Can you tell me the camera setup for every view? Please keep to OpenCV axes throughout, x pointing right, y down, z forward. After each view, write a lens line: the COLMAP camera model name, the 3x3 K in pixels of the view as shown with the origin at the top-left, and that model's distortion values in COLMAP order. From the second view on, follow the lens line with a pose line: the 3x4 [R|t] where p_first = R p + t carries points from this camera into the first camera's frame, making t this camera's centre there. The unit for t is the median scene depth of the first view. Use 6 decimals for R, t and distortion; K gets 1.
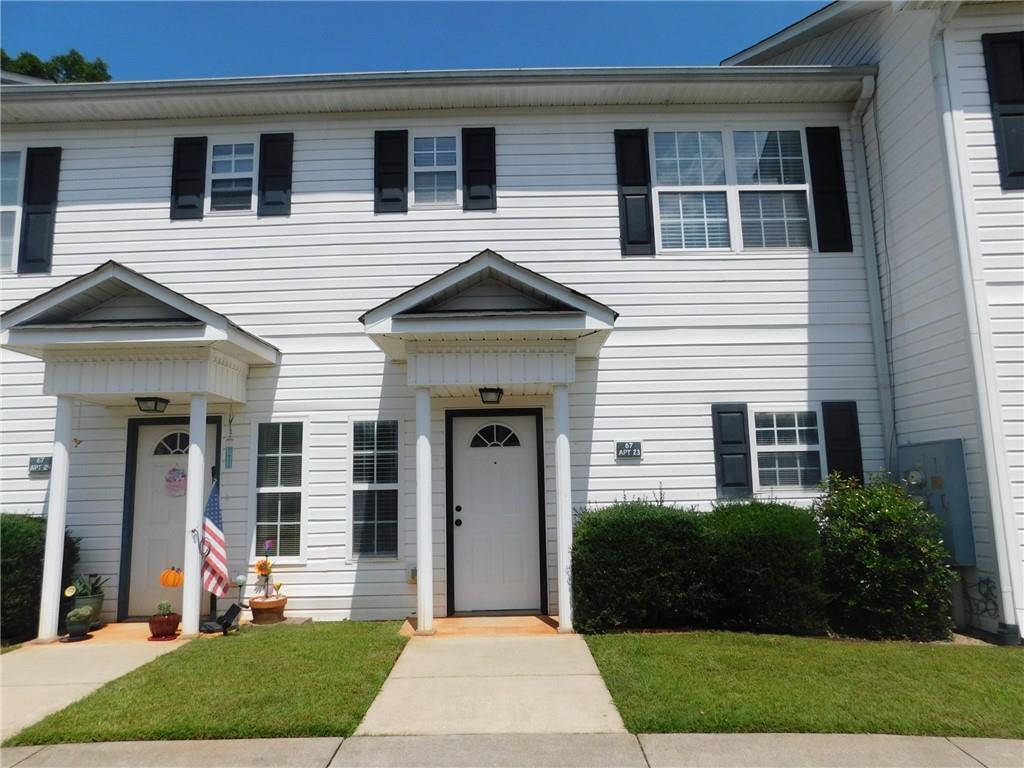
lens RADIAL K [[670.0, 0, 507.7], [0, 670.0, 379.5], [0, 0, 1]] dist [-0.064999, -0.000193]
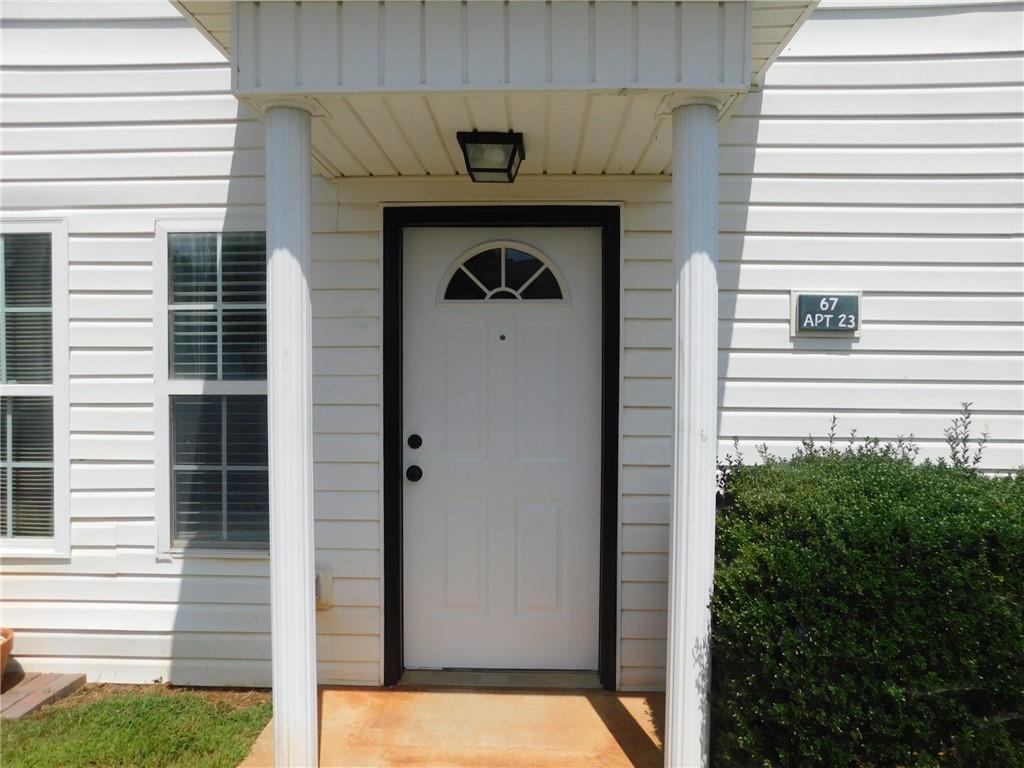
lens RADIAL K [[670.0, 0, 507.7], [0, 670.0, 379.5], [0, 0, 1]] dist [-0.064999, -0.000193]
pose [[0.999208, 0.025442, -0.030580, -0.001474], [-0.019706, 0.984359, 0.175069, 0.077720], [0.034555, -0.174328, 0.984081, 0.589998]]
